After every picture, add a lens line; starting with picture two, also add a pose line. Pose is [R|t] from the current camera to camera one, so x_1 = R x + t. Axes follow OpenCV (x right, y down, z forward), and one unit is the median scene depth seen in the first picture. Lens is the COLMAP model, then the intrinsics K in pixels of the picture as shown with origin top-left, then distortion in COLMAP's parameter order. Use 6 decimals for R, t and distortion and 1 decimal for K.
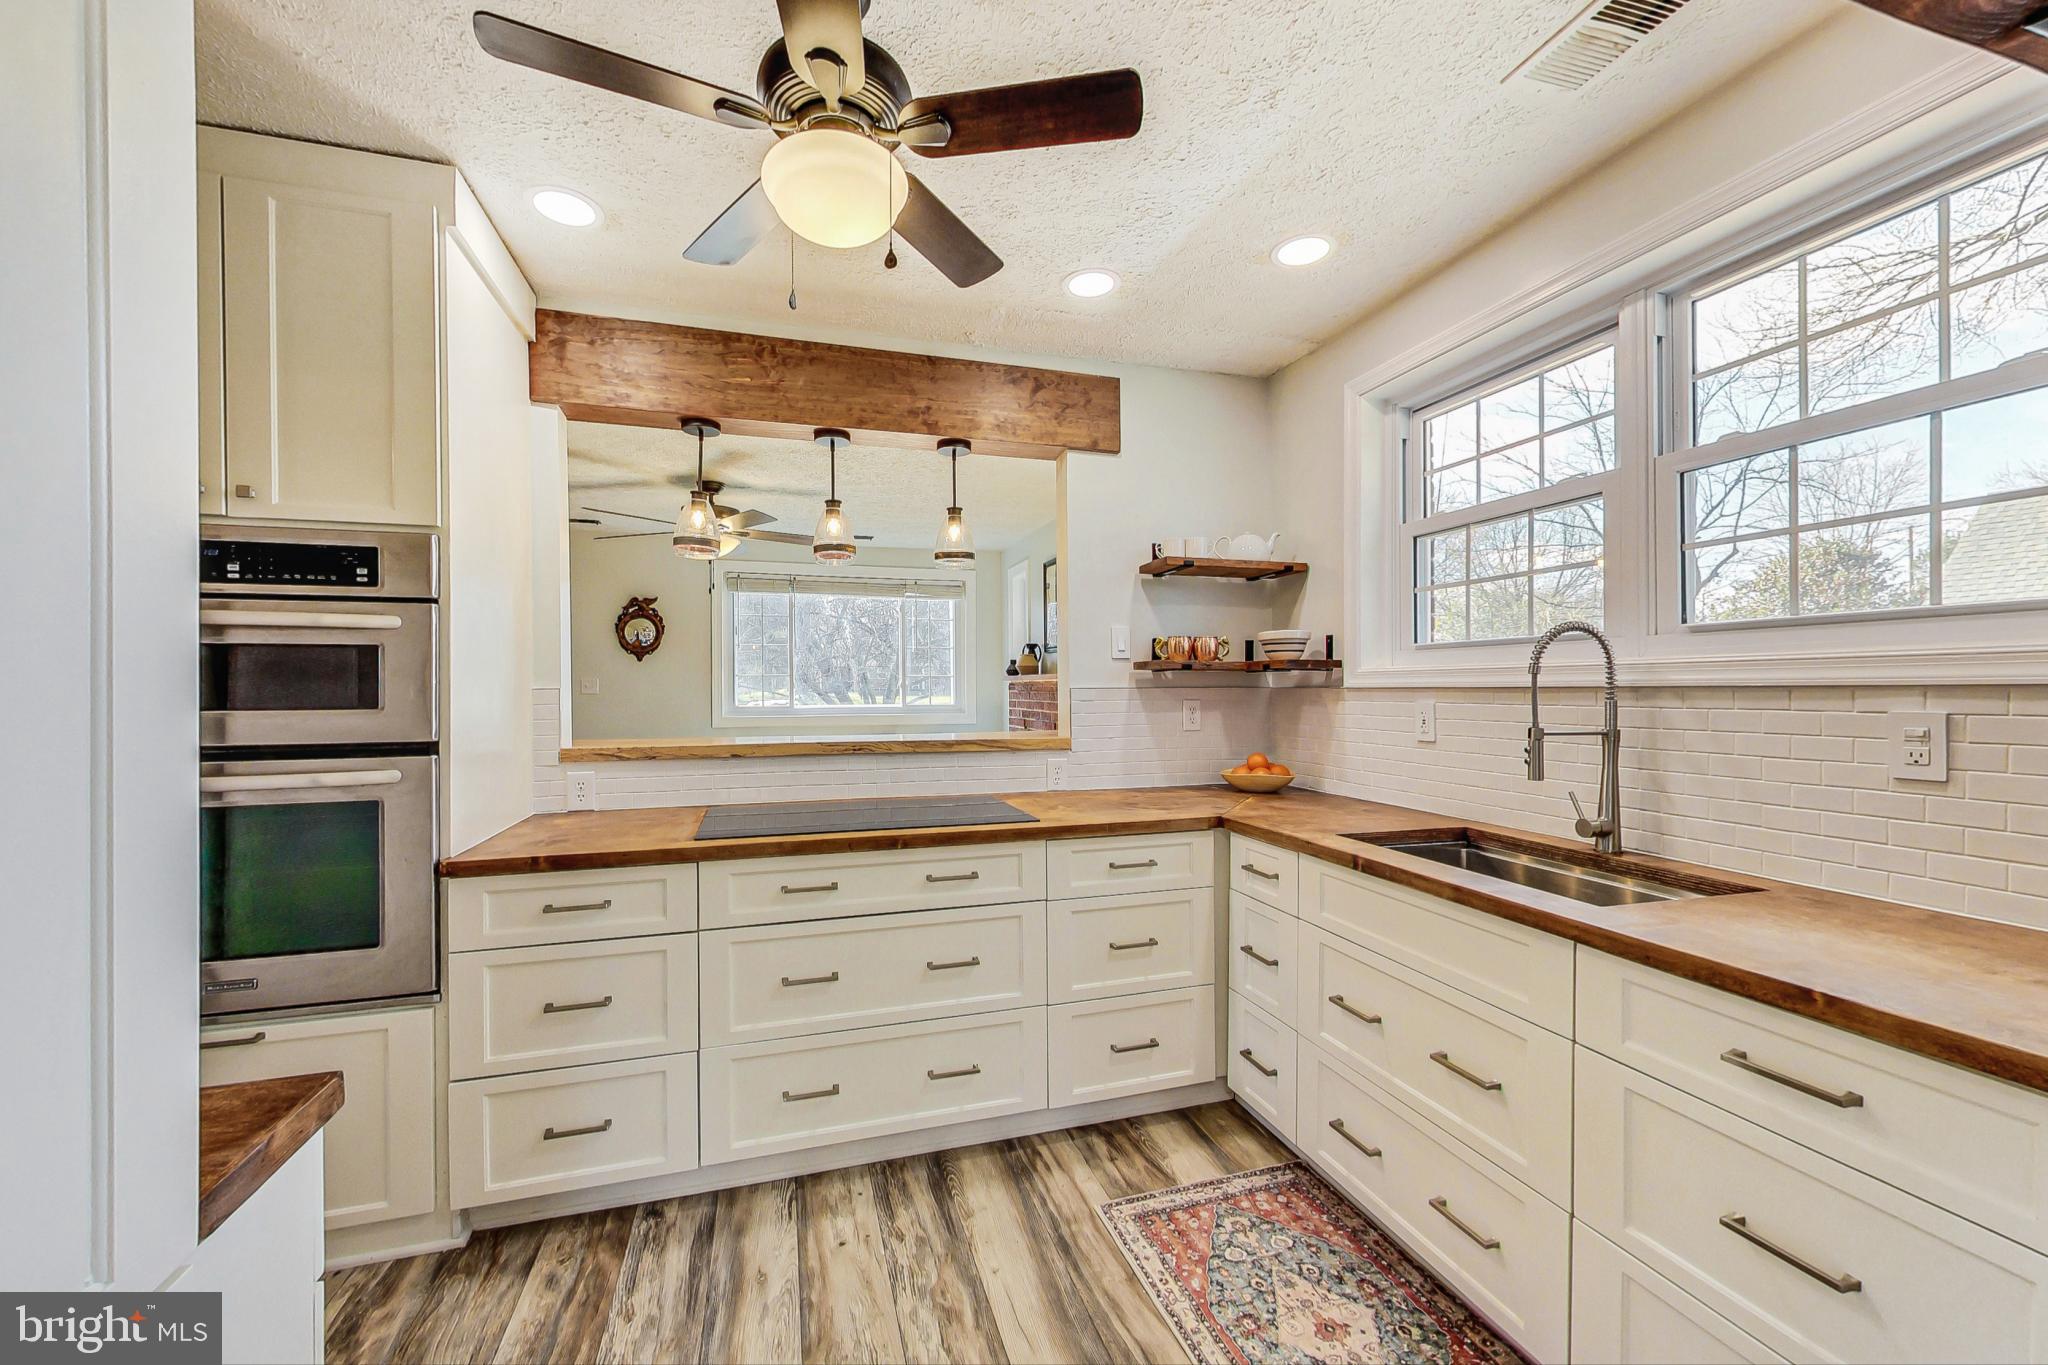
lens RADIAL K [[794.8, 0, 1019.8], [0, 794.8, 686.1], [0, 0, 1]] dist [0.000825, 0.000477]
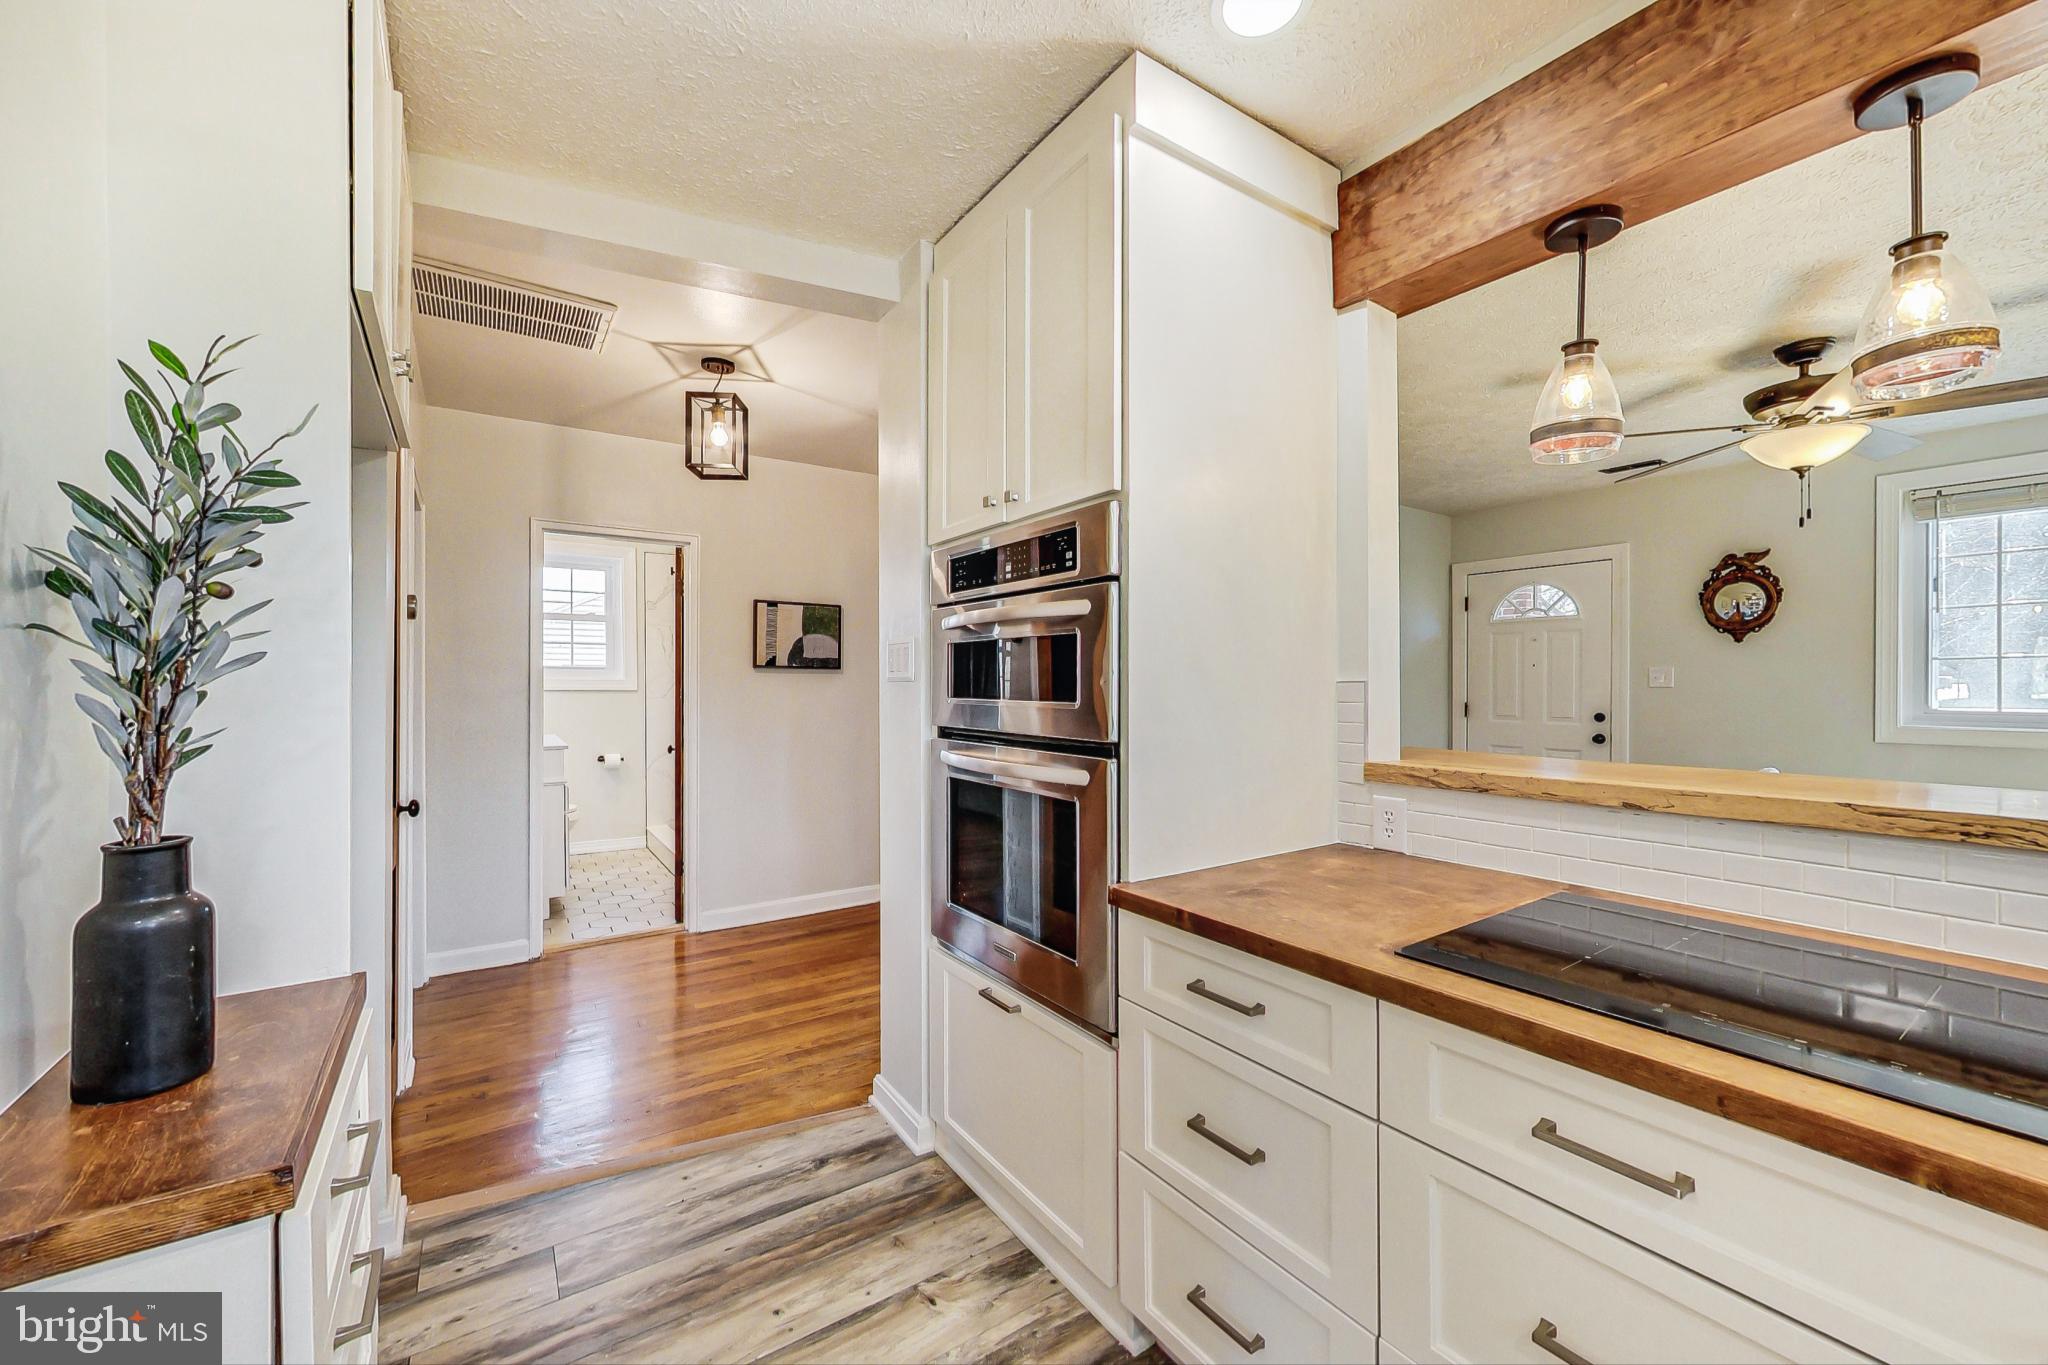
lens RADIAL K [[794.8, 0, 1019.8], [0, 794.8, 686.1], [0, 0, 1]] dist [0.000825, 0.000477]
pose [[0.294423, 0.008434, -0.955638, 0.042815], [0.001295, 0.999957, 0.009224, 0.000533], [0.955674, -0.003953, 0.294400, 0.545937]]
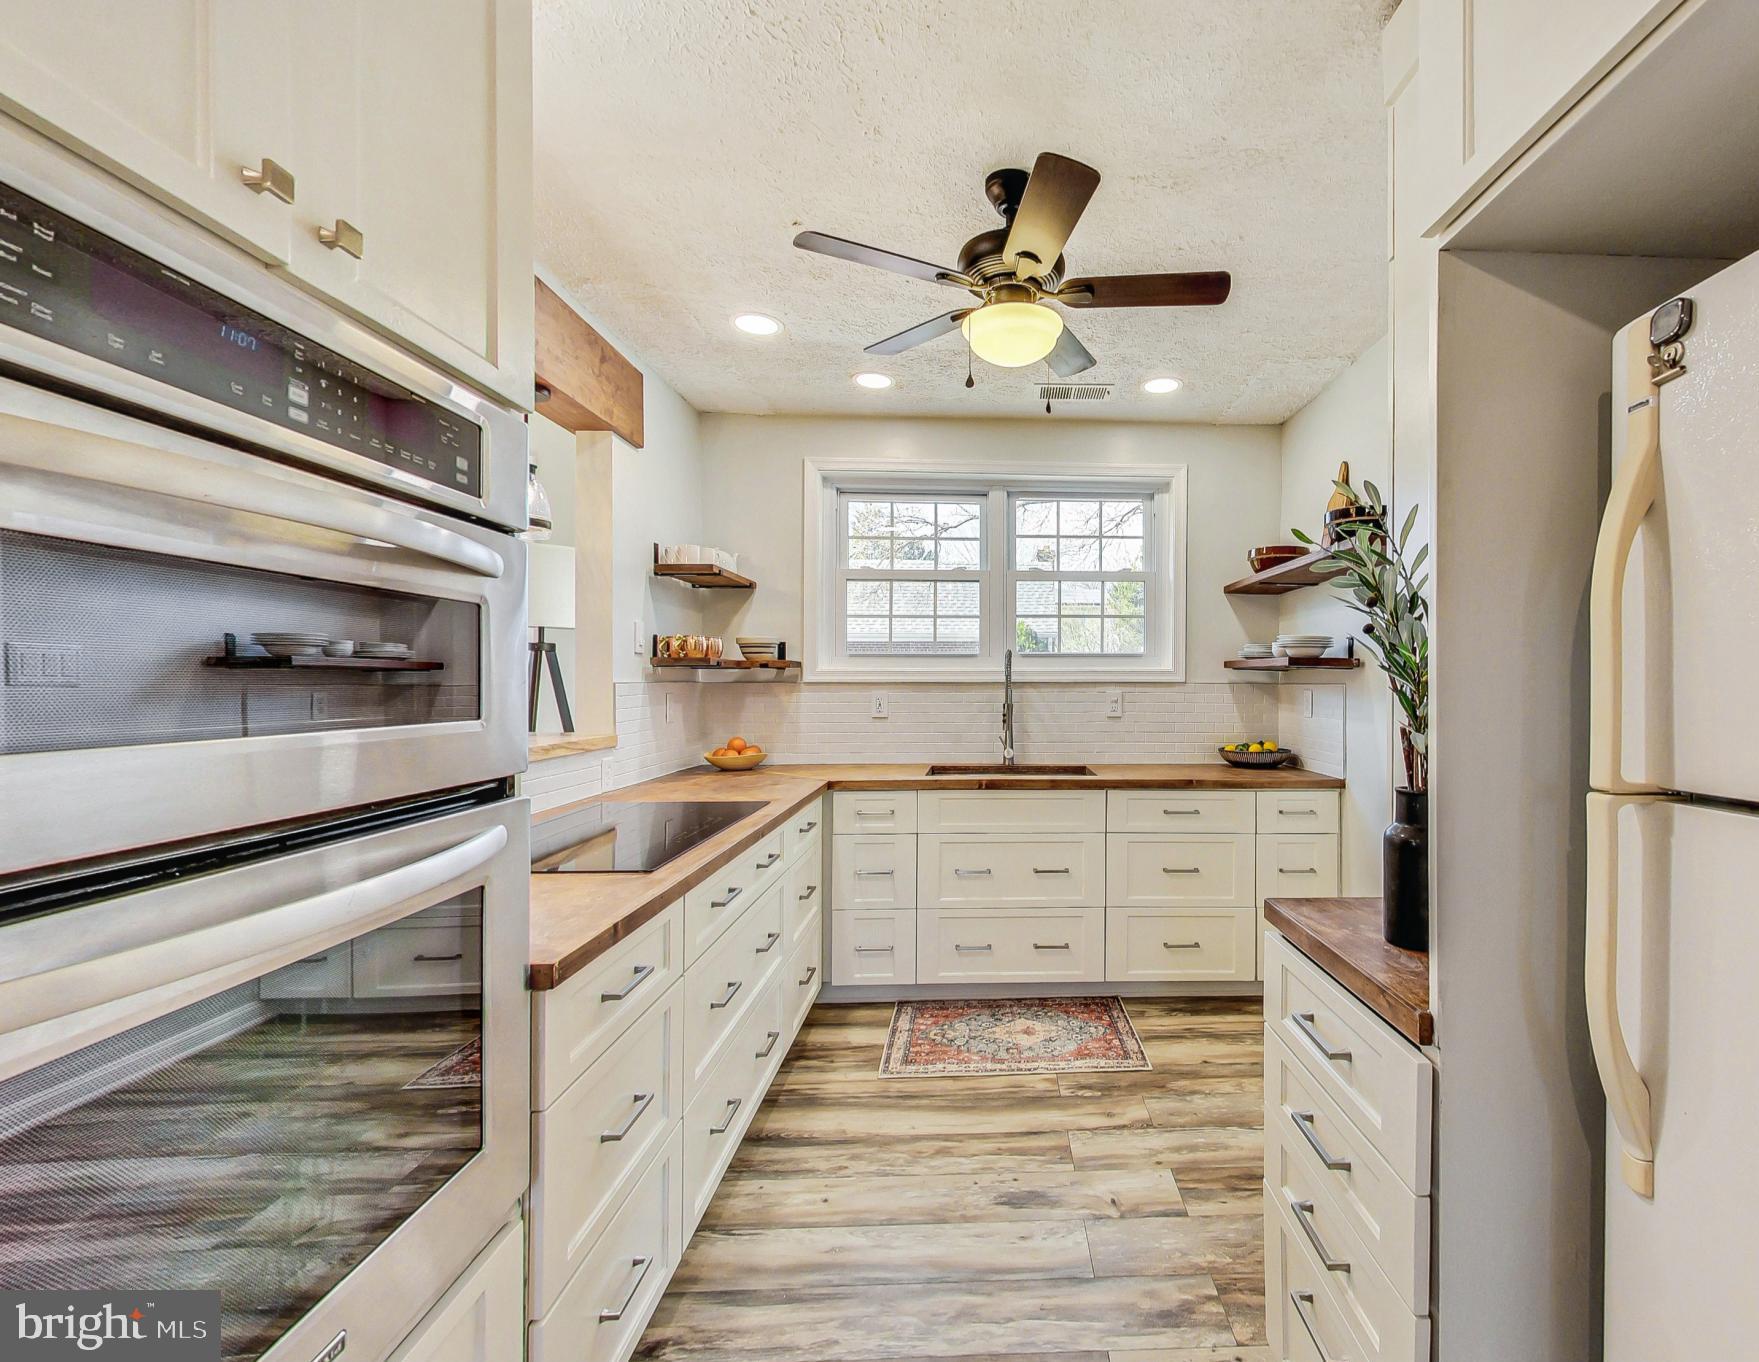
lens RADIAL K [[973.1, 0, 880.0], [0, 973.1, 667.2], [0, 0, 1]] dist [-0.001071, -0.000569]
pose [[0.256266, 0.017194, 0.966453, -1.112539], [-0.004270, 0.999852, -0.016656, 0.002940], [-0.966597, 0.000141, 0.256302, 0.444445]]
